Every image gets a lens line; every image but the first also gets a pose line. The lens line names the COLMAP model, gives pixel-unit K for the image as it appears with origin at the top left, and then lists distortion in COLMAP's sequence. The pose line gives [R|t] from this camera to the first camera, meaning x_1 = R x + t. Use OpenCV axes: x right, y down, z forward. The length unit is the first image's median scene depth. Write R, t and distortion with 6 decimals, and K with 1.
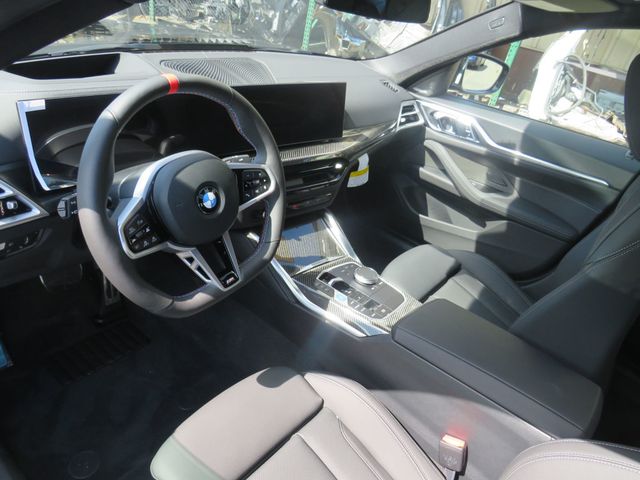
lens RADIAL K [[465.8, 0, 320.3], [0, 465.8, 239.2], [0, 0, 1]] dist [-0.008546, -0.005528]
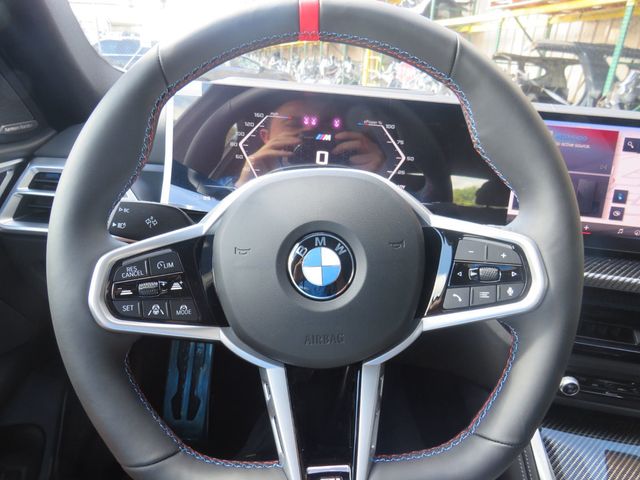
lens RADIAL K [[465.8, 0, 319.2], [0, 465.8, 239.3], [0, 0, 1]] dist [-0.008546, -0.005528]
pose [[0.648976, 0.151736, -0.745524, 0.070492], [-0.356319, 0.926415, -0.121622, -0.054283], [0.672210, 0.344574, 0.655288, 0.709417]]
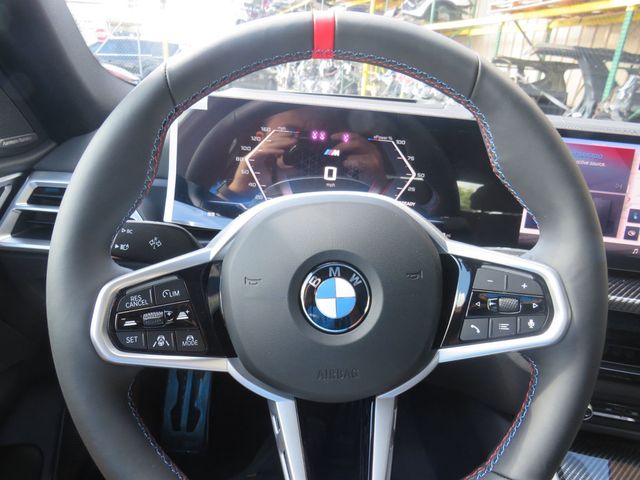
lens RADIAL K [[465.8, 0, 319.6], [0, 465.8, 240.9], [0, 0, 1]] dist [-0.008546, -0.005528]
pose [[0.651386, 0.157049, -0.742315, 0.043034], [-0.363047, 0.923593, -0.123175, -0.074332], [0.666253, 0.349730, 0.658632, 0.704387]]
